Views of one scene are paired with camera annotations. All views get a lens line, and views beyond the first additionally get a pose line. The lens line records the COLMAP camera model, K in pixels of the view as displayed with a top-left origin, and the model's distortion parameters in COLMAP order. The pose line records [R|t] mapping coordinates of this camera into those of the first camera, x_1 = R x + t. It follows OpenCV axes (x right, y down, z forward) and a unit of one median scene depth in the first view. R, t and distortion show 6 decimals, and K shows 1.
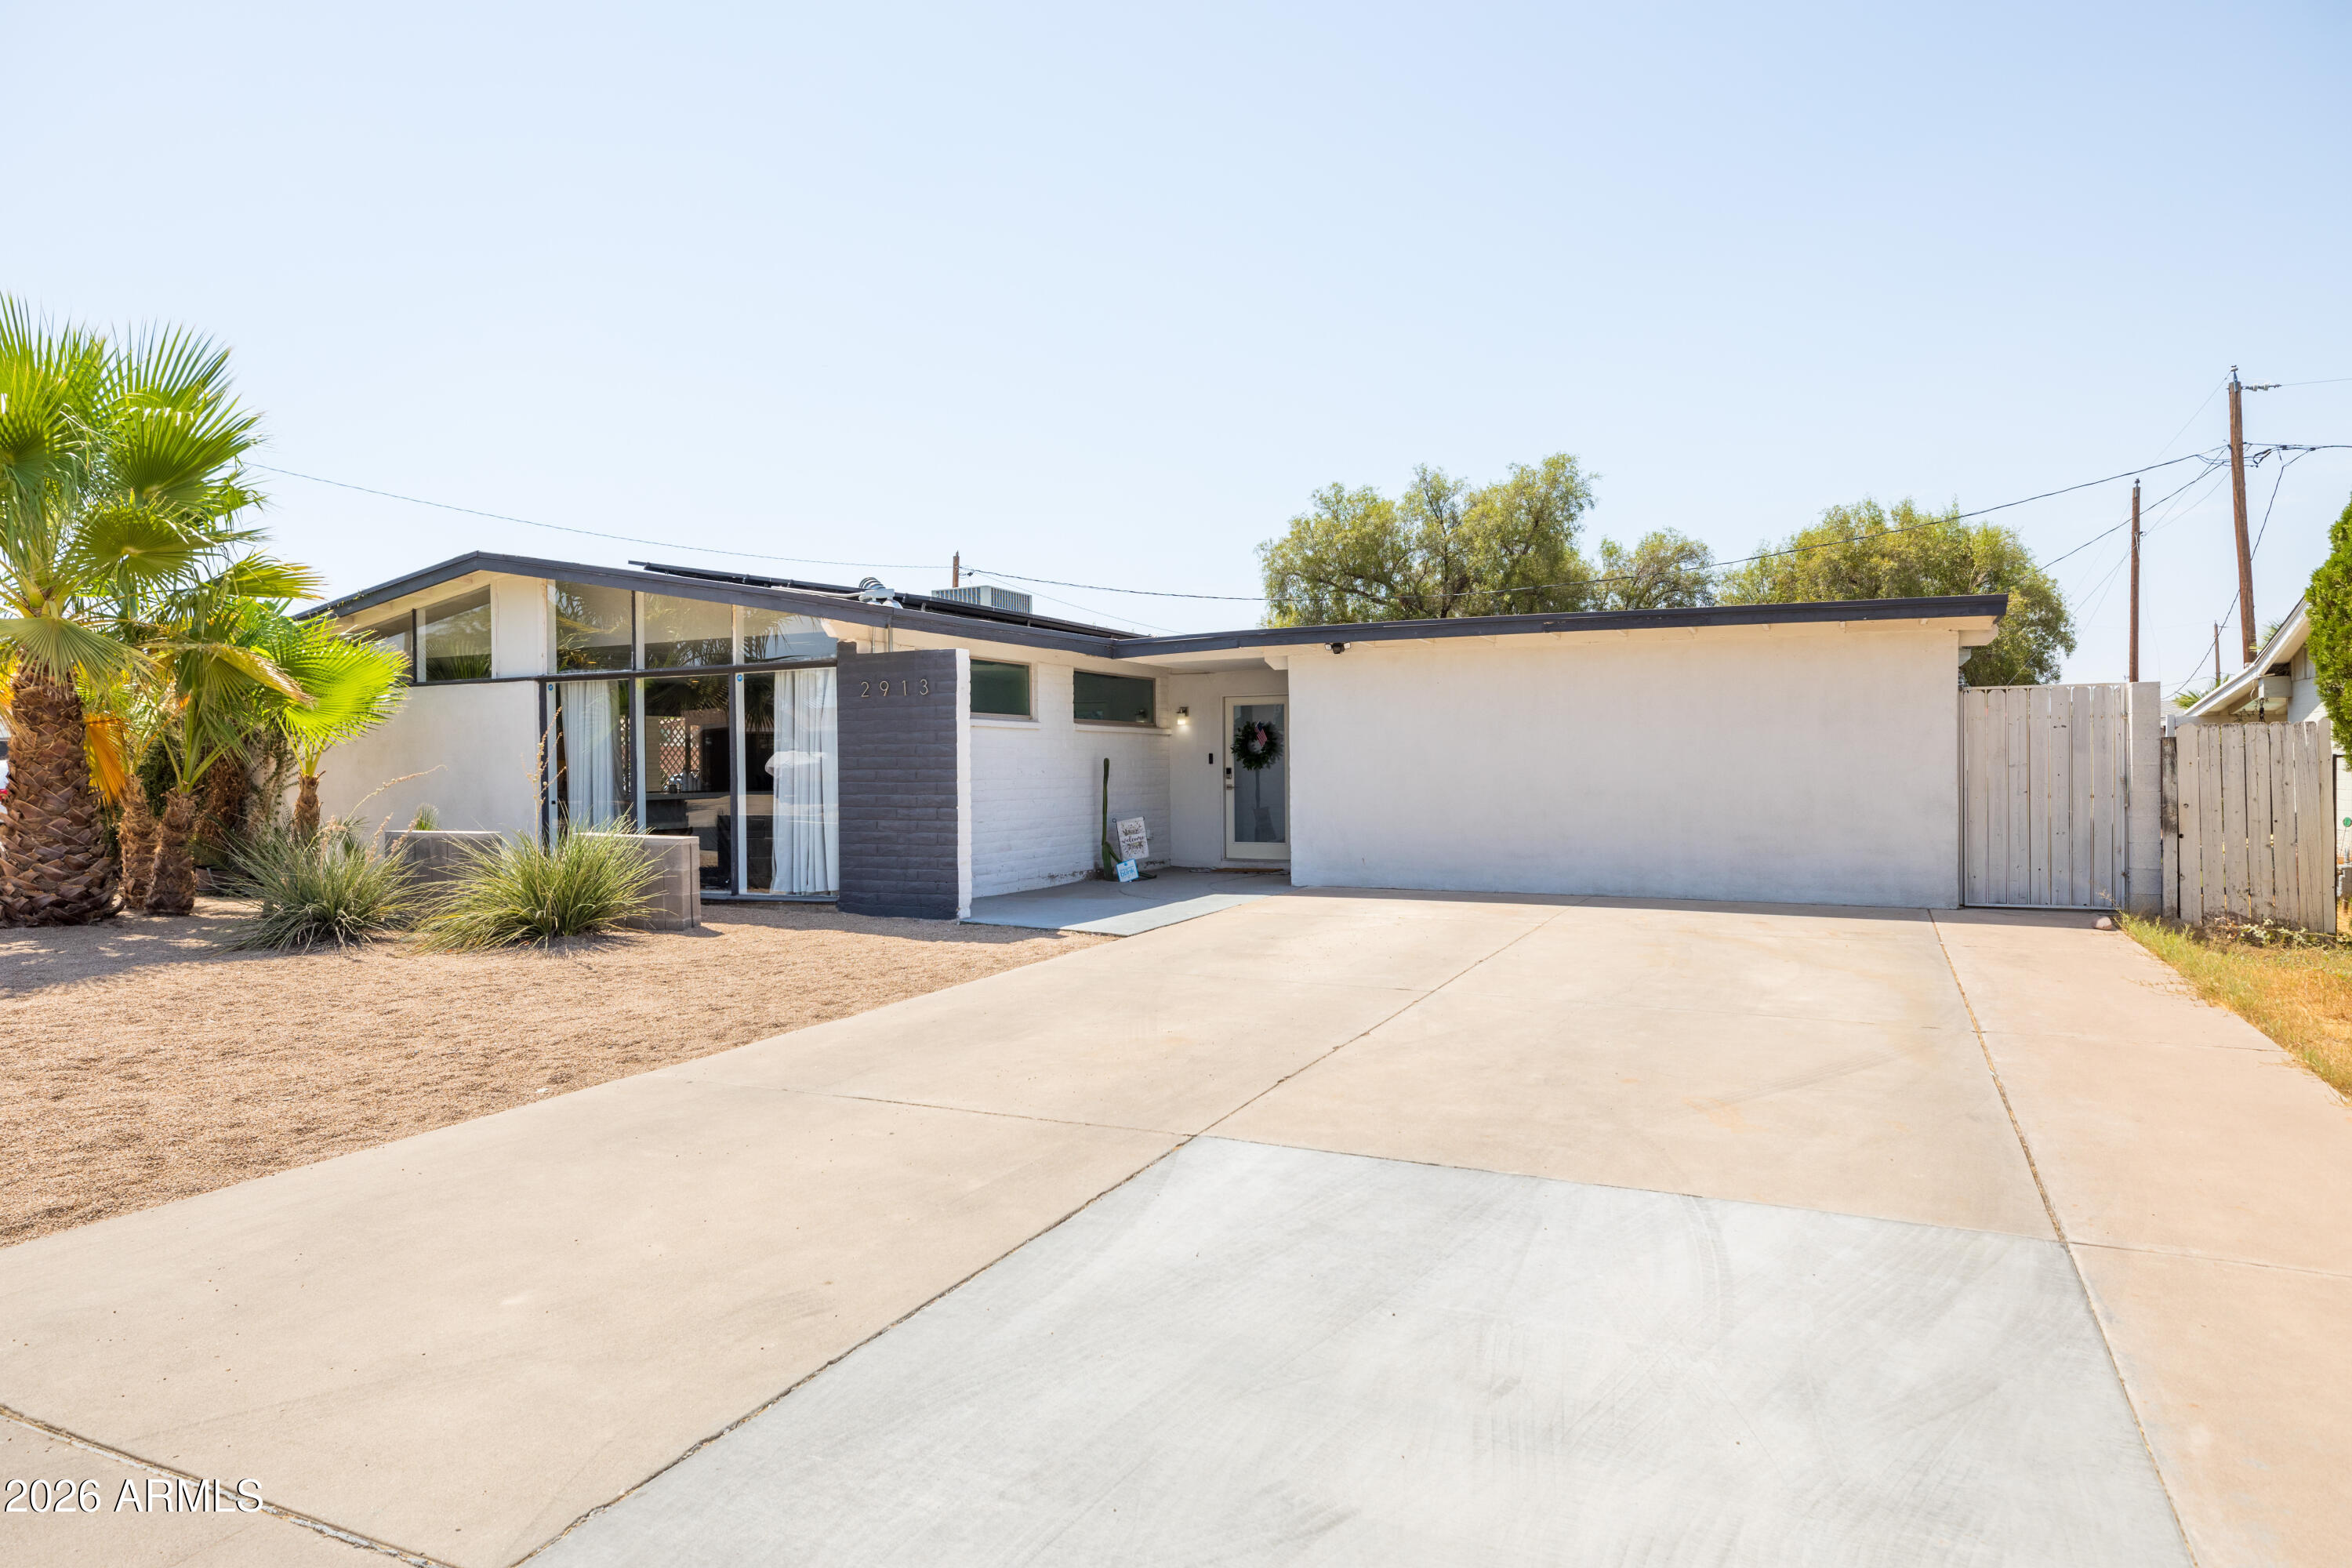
lens RADIAL K [[1463.0, 0, 1174.6], [0, 1463.0, 786.7], [0, 0, 1]] dist [0.005870, 0.001352]
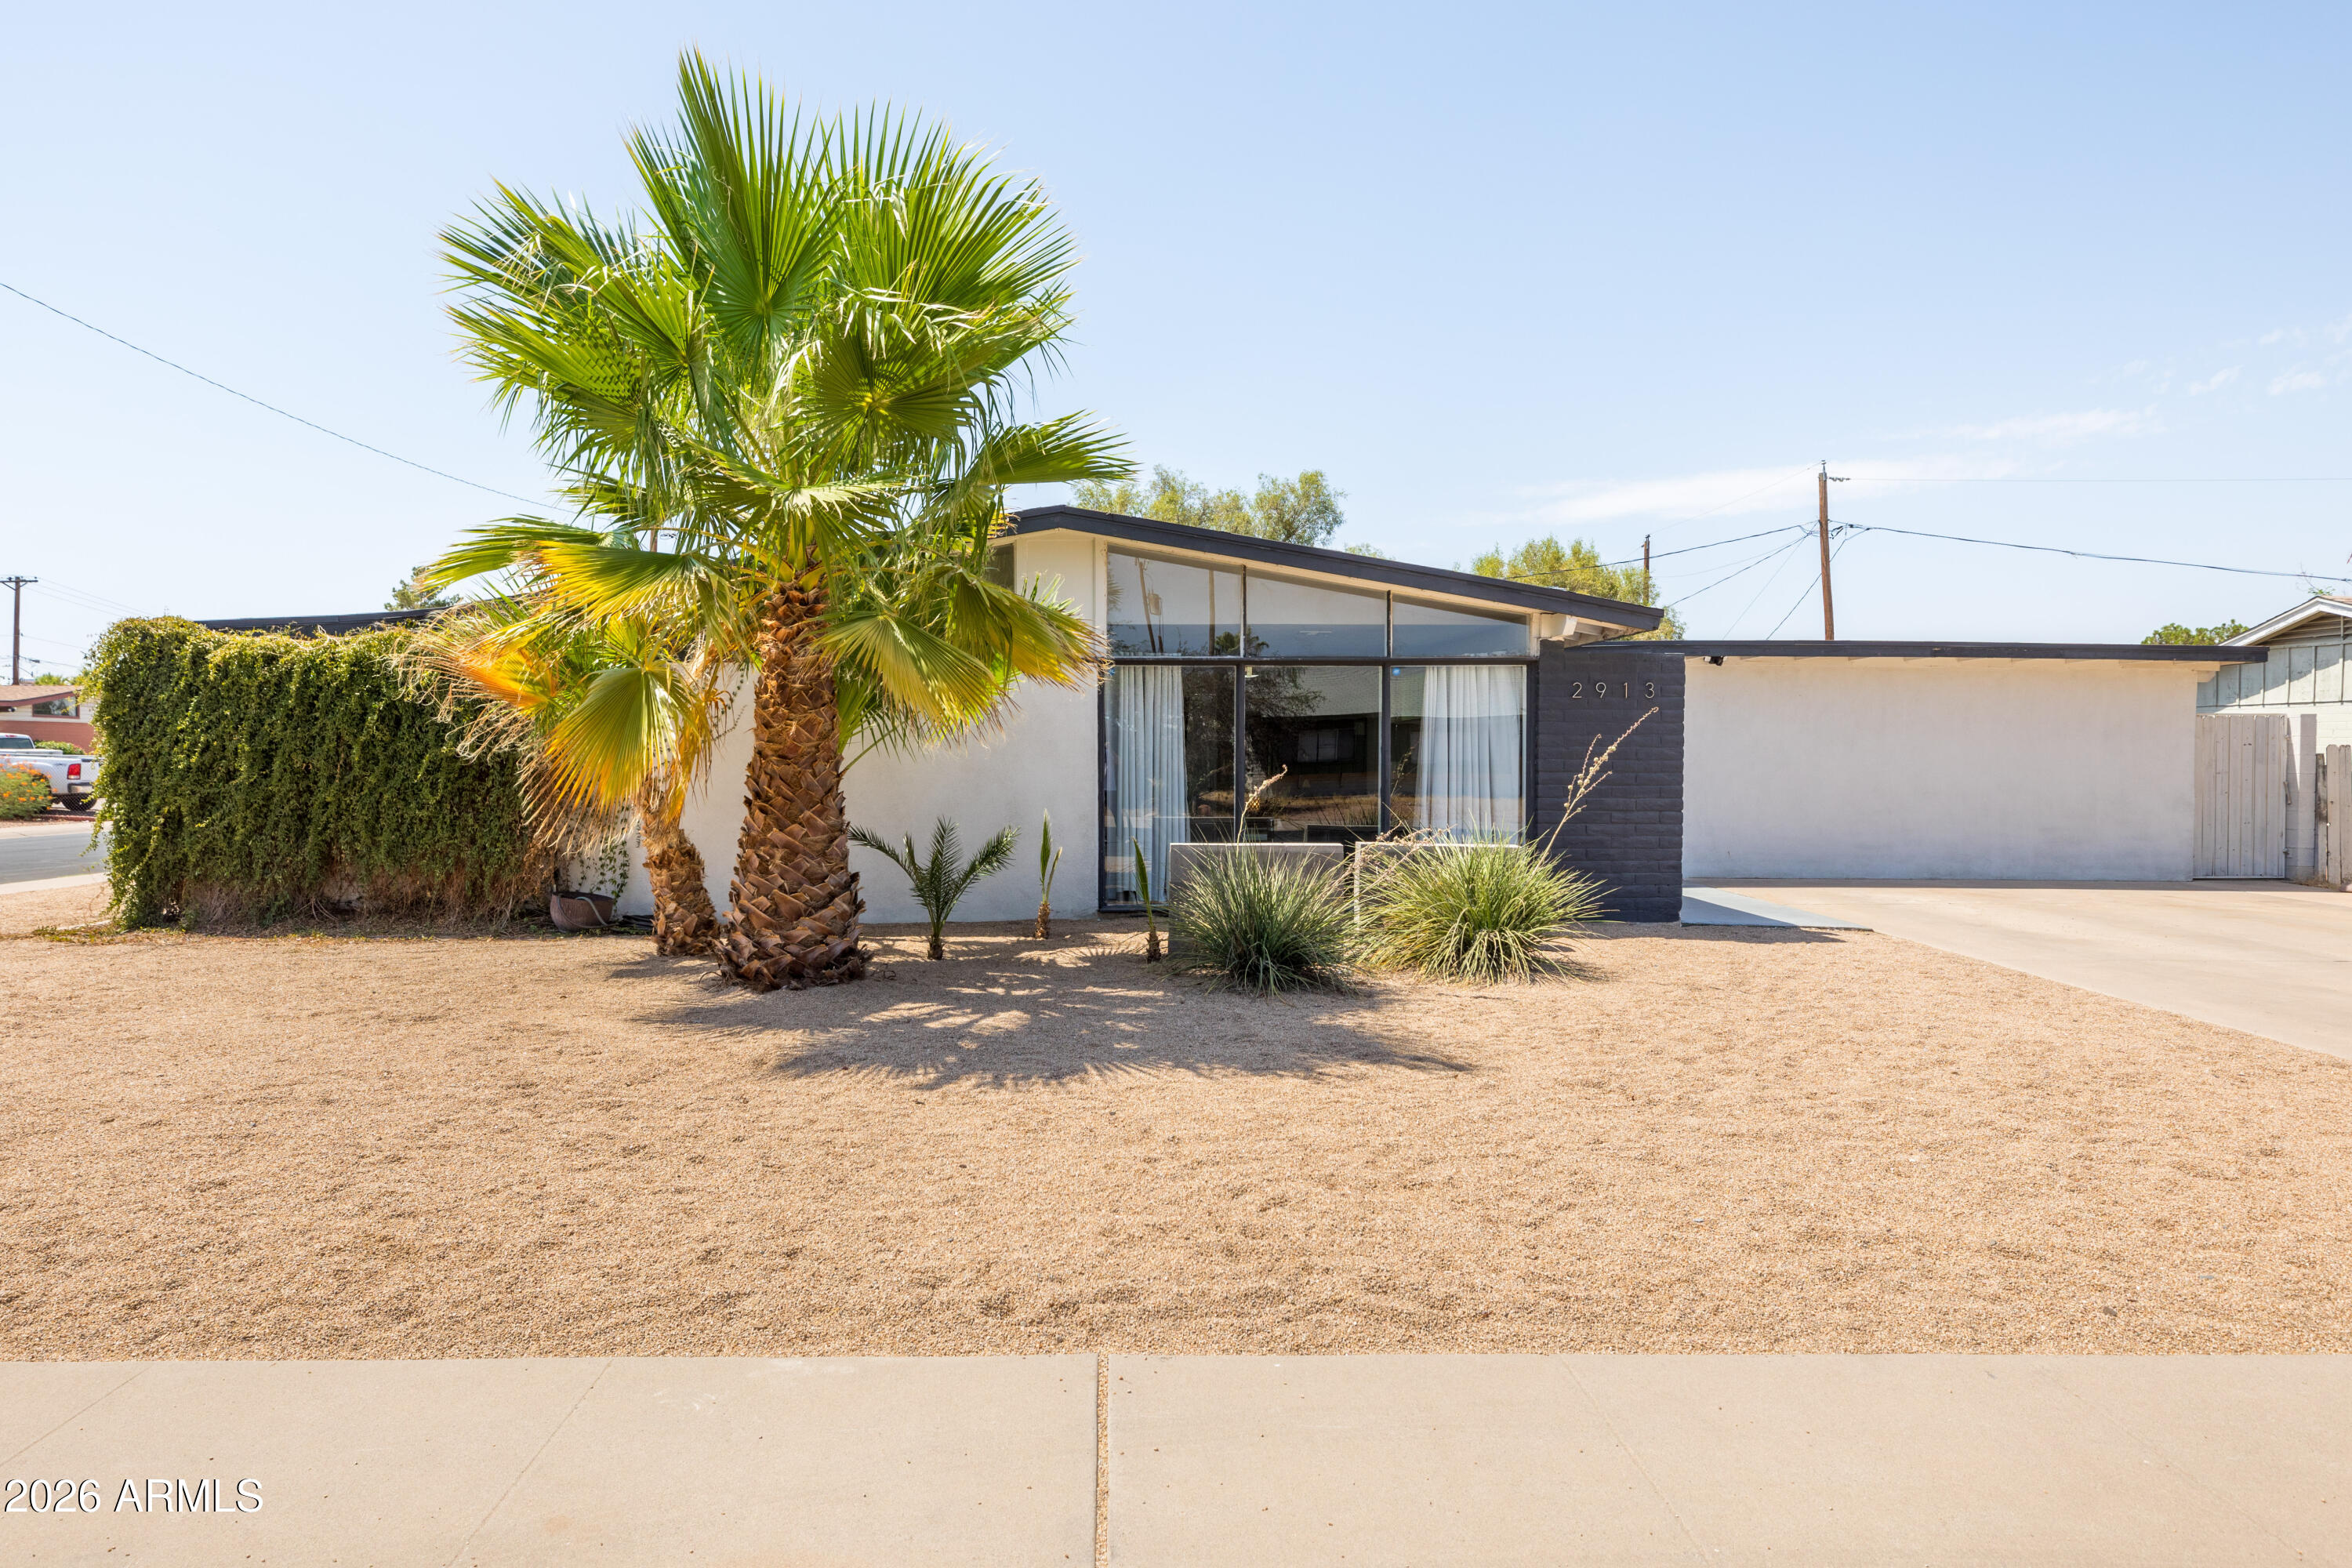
lens RADIAL K [[1438.2, 0, 1175.0], [0, 1438.2, 765.8], [0, 0, 1]] dist [0.001422, 0.001635]
pose [[0.891522, 0.005848, 0.452939, -0.876341], [-0.004803, 0.999982, -0.003458, -0.011522], [-0.452952, 0.000907, 0.891535, 0.258496]]
